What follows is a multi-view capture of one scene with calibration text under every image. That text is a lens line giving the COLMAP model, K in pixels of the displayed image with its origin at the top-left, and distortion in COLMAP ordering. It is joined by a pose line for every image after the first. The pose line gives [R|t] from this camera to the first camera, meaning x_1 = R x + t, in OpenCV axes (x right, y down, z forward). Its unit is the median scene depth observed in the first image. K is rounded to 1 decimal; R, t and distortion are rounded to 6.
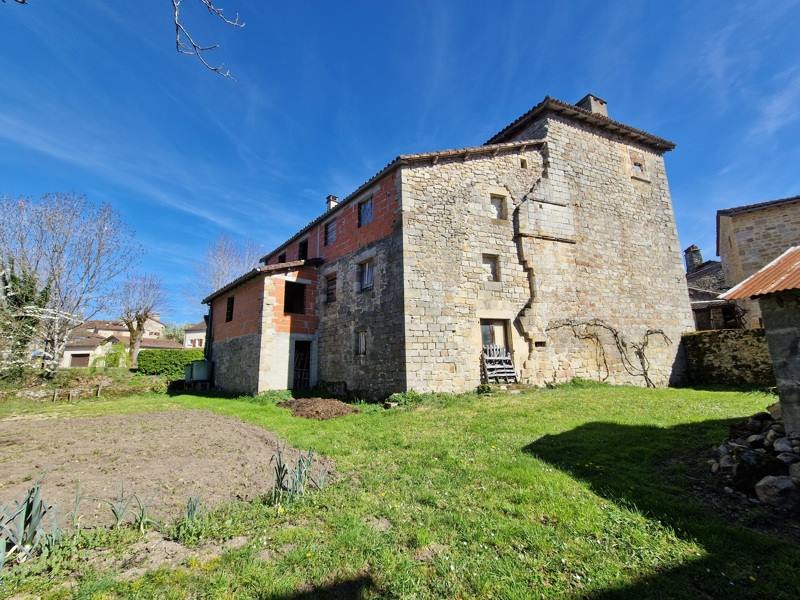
lens RADIAL K [[321.9, 0, 400.0], [0, 321.9, 300.0], [0, 0, 1]] dist [0.014117, -0.011596]
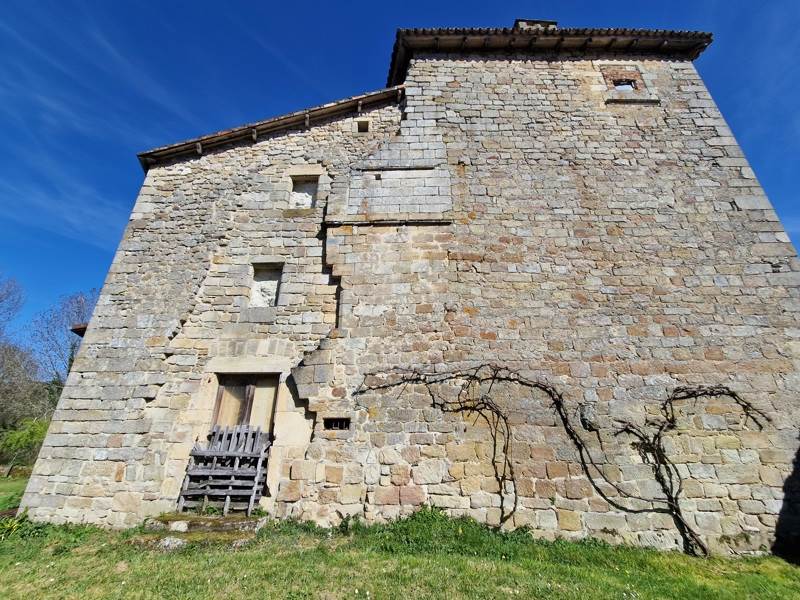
lens RADIAL K [[321.9, 0, 400.0], [0, 321.9, 300.0], [0, 0, 1]] dist [0.014117, -0.011596]
pose [[0.925925, -0.126375, -0.355938, 0.667886], [0.049313, 0.974747, -0.217800, 0.062391], [0.374473, 0.184114, 0.908775, 0.528854]]
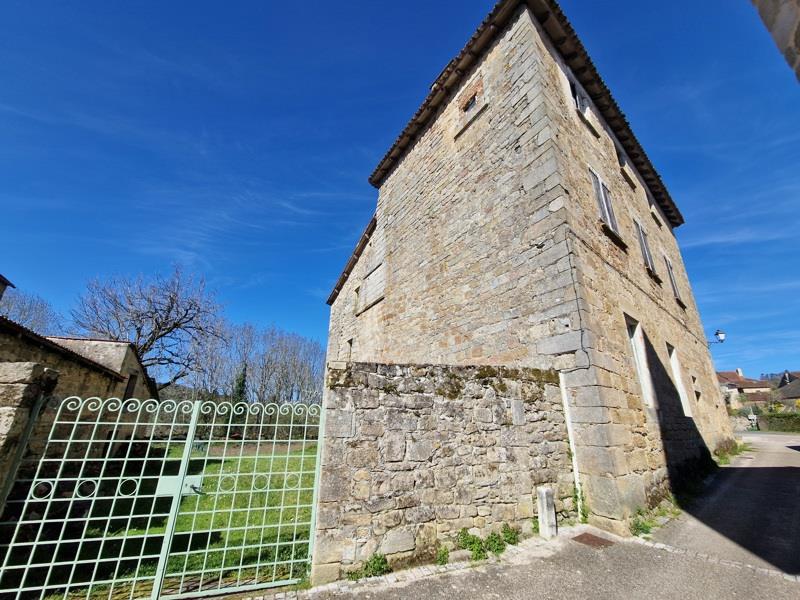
lens RADIAL K [[321.9, 0, 400.0], [0, 321.9, 300.0], [0, 0, 1]] dist [0.014117, -0.011596]
pose [[0.158844, -0.327675, -0.931342, 1.476868], [0.166991, 0.938644, -0.301763, 0.124391], [0.973079, -0.107593, 0.203817, 0.891220]]
